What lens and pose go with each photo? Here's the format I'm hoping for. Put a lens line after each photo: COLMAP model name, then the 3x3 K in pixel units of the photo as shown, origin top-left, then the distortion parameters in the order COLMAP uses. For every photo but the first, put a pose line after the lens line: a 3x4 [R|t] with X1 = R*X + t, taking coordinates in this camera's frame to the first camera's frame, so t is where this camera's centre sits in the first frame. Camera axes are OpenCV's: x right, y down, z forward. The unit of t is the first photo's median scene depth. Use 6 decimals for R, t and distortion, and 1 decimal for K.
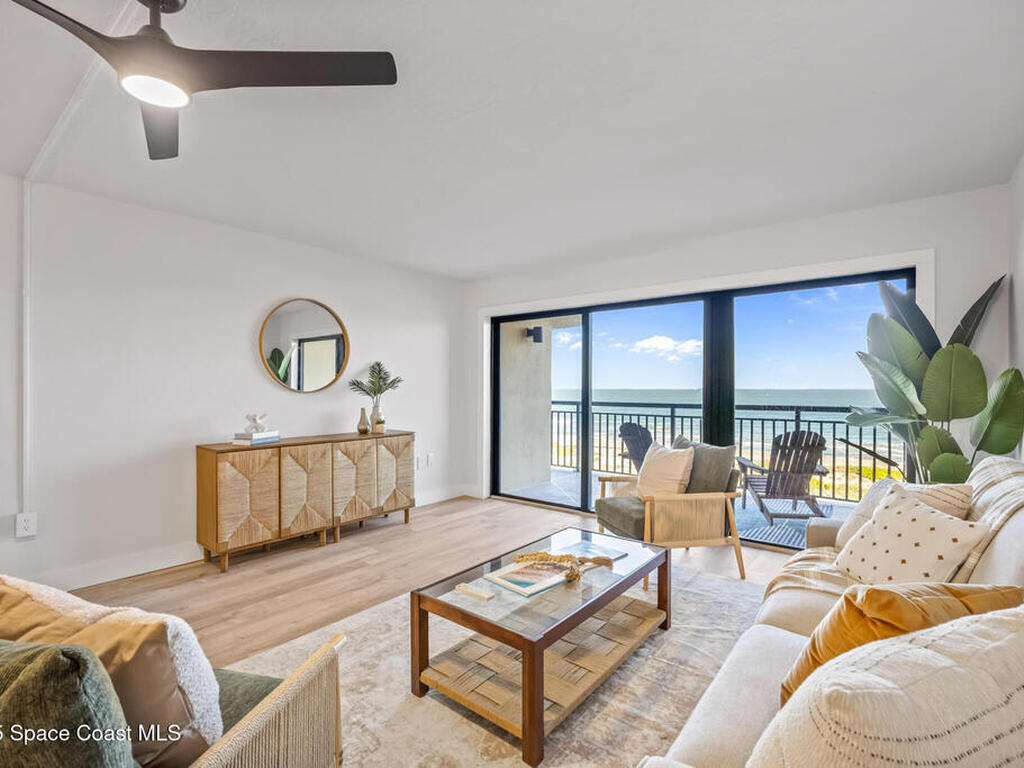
lens RADIAL K [[486.4, 0, 506.8], [0, 486.4, 390.5], [0, 0, 1]] dist [-0.002488, 0.000167]
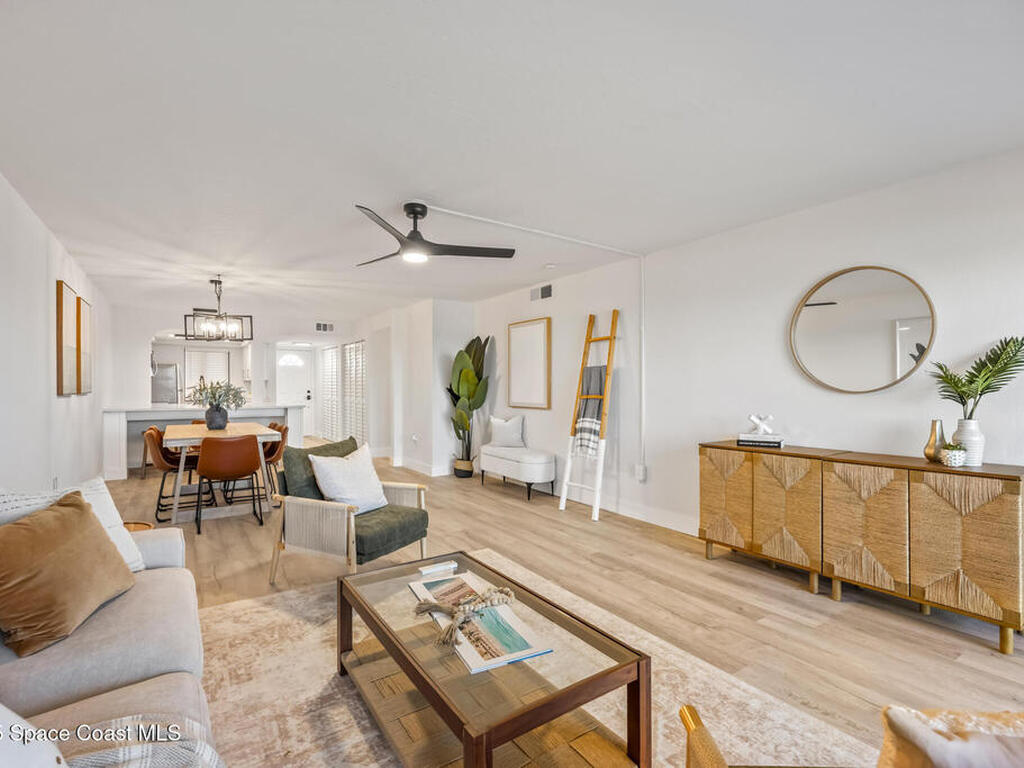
lens RADIAL K [[486.4, 0, 505.6], [0, 486.4, 383.2], [0, 0, 1]] dist [-0.002488, 0.000167]
pose [[-0.292465, -0.008410, -0.956239, 0.562864], [-0.000249, 0.999962, -0.008718, -0.005610], [0.956276, -0.002311, -0.292456, 0.850405]]
